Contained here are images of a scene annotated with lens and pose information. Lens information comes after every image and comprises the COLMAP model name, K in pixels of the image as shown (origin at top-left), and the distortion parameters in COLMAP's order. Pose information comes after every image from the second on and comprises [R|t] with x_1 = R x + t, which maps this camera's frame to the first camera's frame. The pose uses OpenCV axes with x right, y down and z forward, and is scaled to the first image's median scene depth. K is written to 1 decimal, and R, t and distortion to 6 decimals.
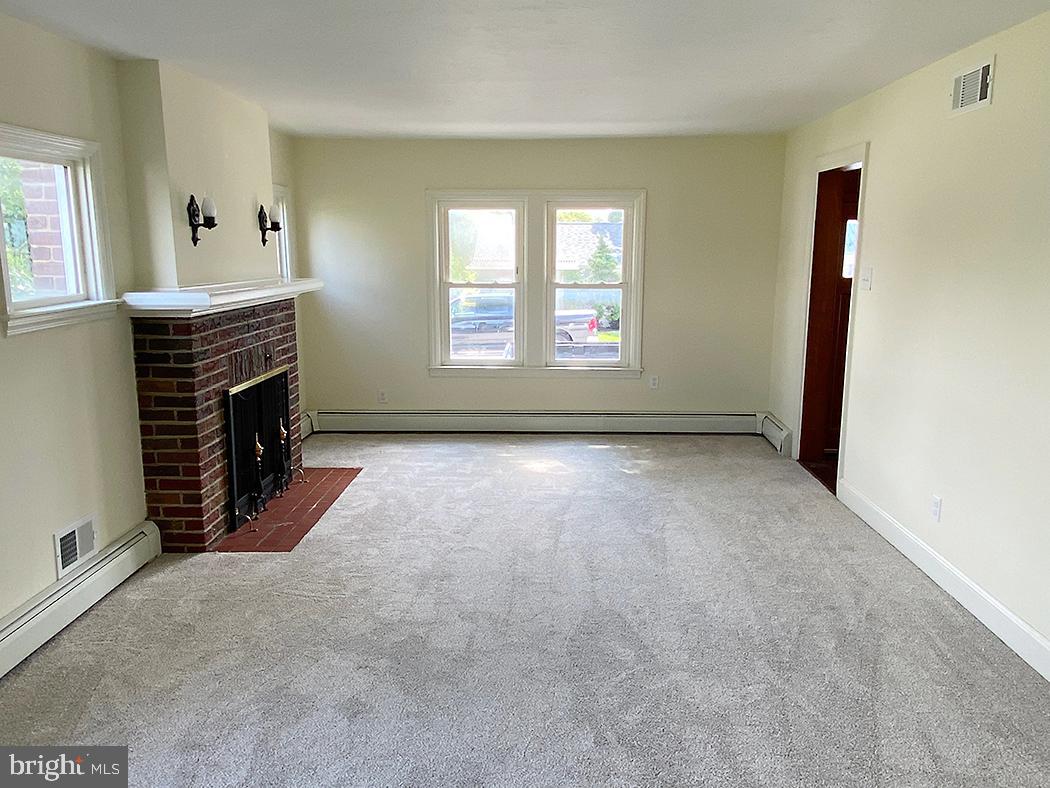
lens RADIAL K [[779.4, 0, 507.9], [0, 779.4, 391.2], [0, 0, 1]] dist [0.136247, -0.205616]
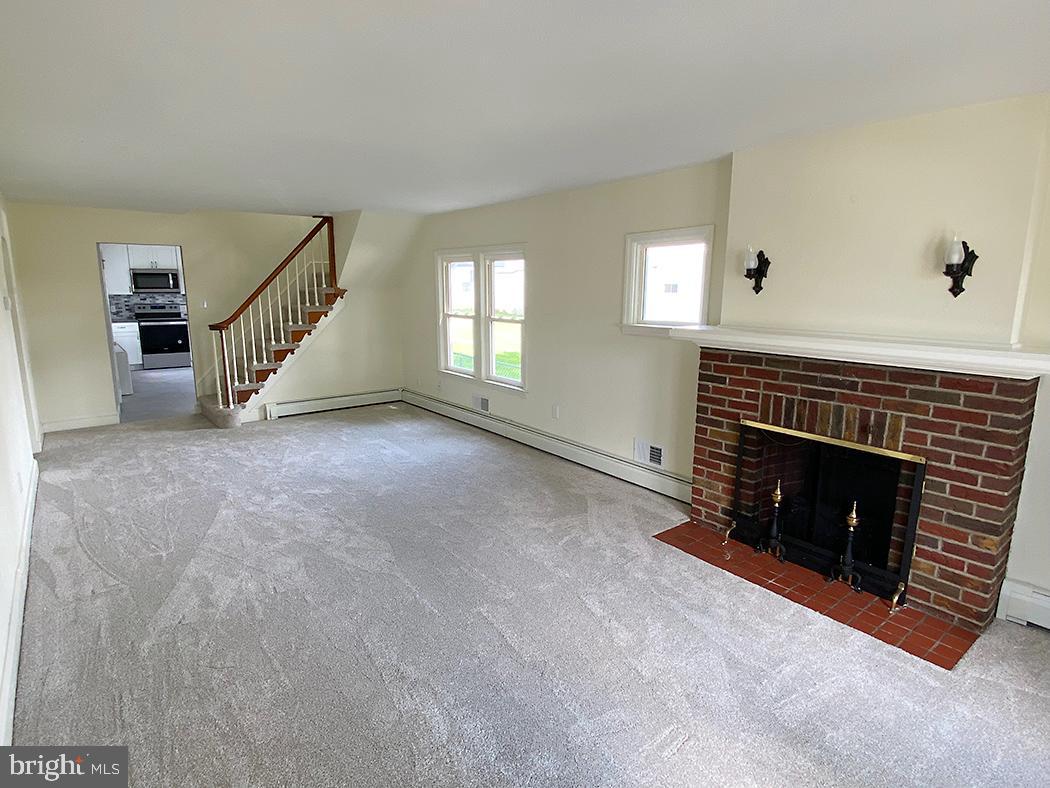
lens RADIAL K [[576.3, 0, 525.0], [0, 576.3, 394.0], [0, 0, 1]] dist [0.000691, -0.000818]
pose [[-0.752691, 0.118623, -0.647600, 0.445244], [-0.124776, 0.940105, 0.317227, -0.277151], [0.646442, 0.319578, -0.692807, 1.443292]]
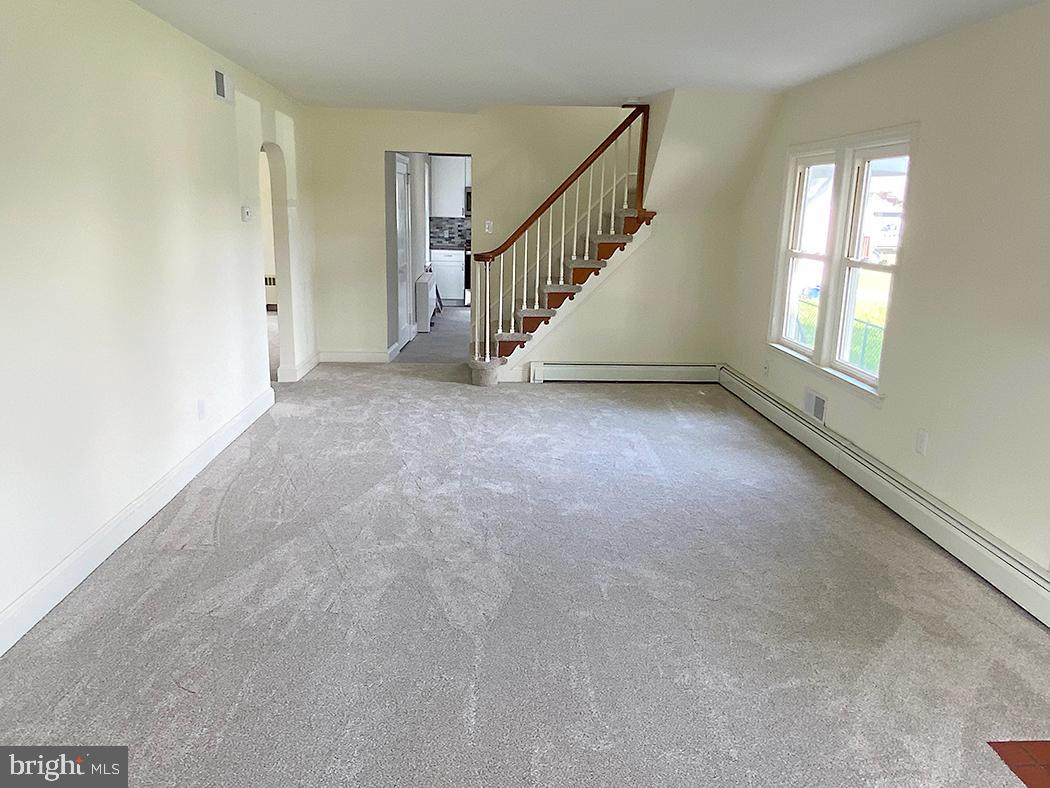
lens RADIAL K [[779.4, 0, 507.9], [0, 779.4, 391.2], [0, 0, 1]] dist [0.136247, -0.205616]
pose [[-0.996853, -0.003955, -0.079177, 0.114046], [-0.035241, 0.916750, 0.397904, -0.252796], [0.071012, 0.399442, -0.914004, 1.412272]]
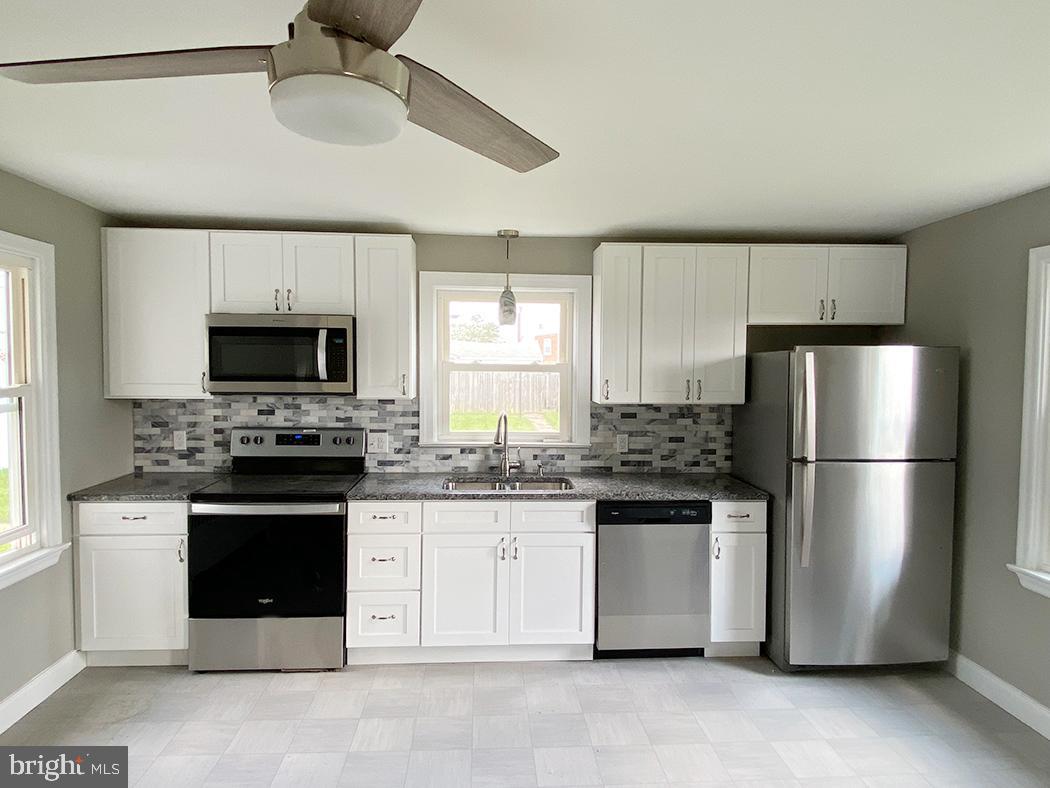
lens RADIAL K [[635.5, 0, 525.0], [0, 635.5, 394.0], [0, 0, 1]] dist [0.098690, -0.115887]
pose [[-0.993903, -0.005913, -0.110099, -0.277314], [-0.031132, 0.972978, 0.228787, 0.125105], [0.105771, 0.230820, -0.967230, -0.746455]]
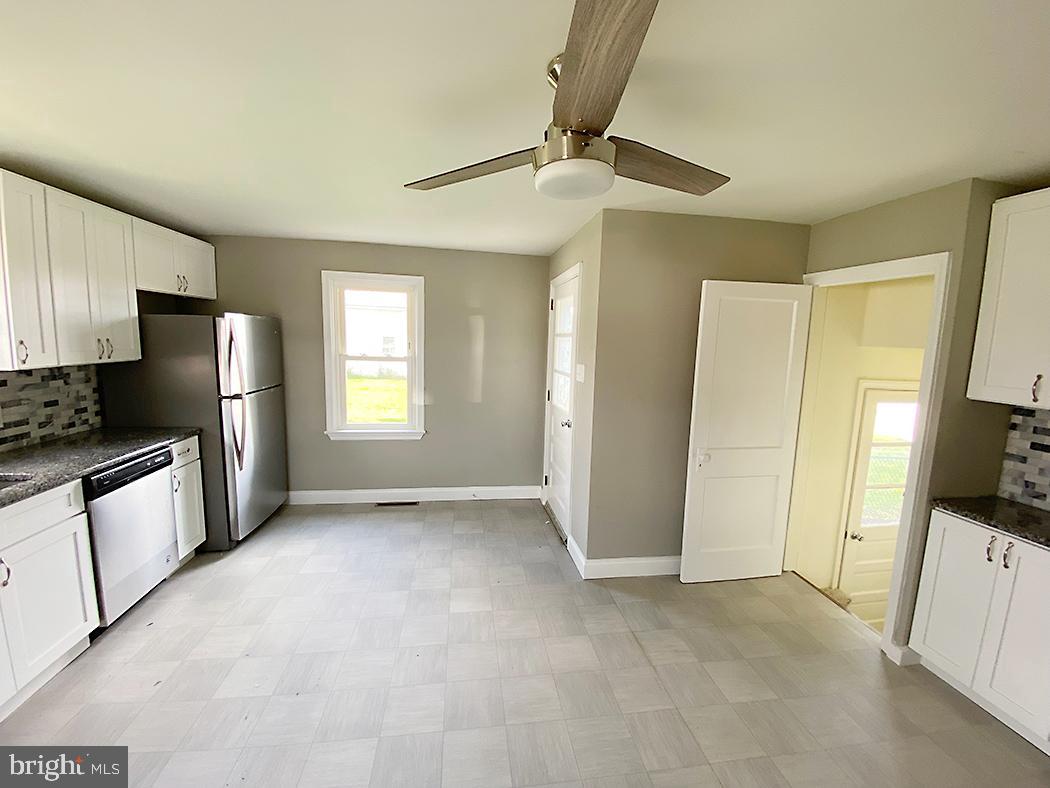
lens RADIAL K [[423.9, 0, 525.0], [0, 423.9, 394.0], [0, 0, 1]] dist [0.000669, -0.011210]
pose [[0.189141, 0.127261, -0.973669, 0.094824], [-0.207809, 0.974295, 0.086975, 0.204295], [0.959709, 0.185886, 0.210725, -1.133340]]
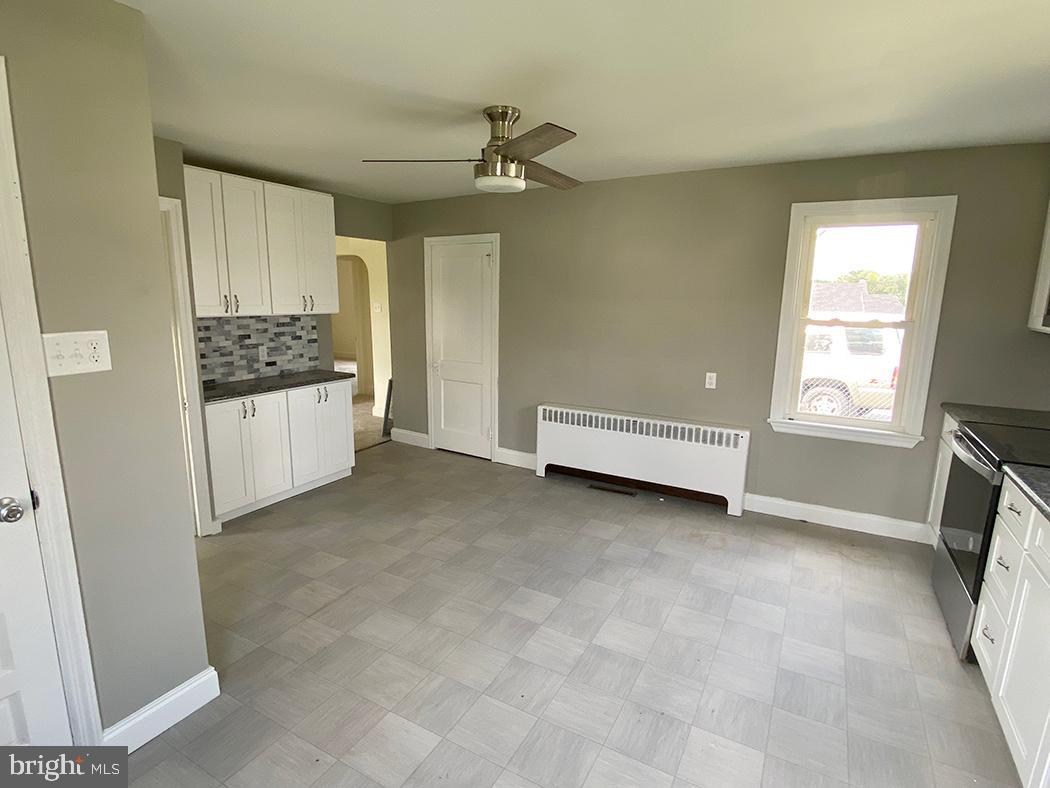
lens RADIAL K [[530.5, 0, 525.0], [0, 530.5, 394.0], [0, 0, 1]] dist [0.016314, -0.000100]
pose [[0.439811, -0.162634, 0.883242, -0.801258], [0.146748, 0.983263, 0.107978, 0.247337], [-0.886020, 0.082124, 0.456316, -1.350904]]
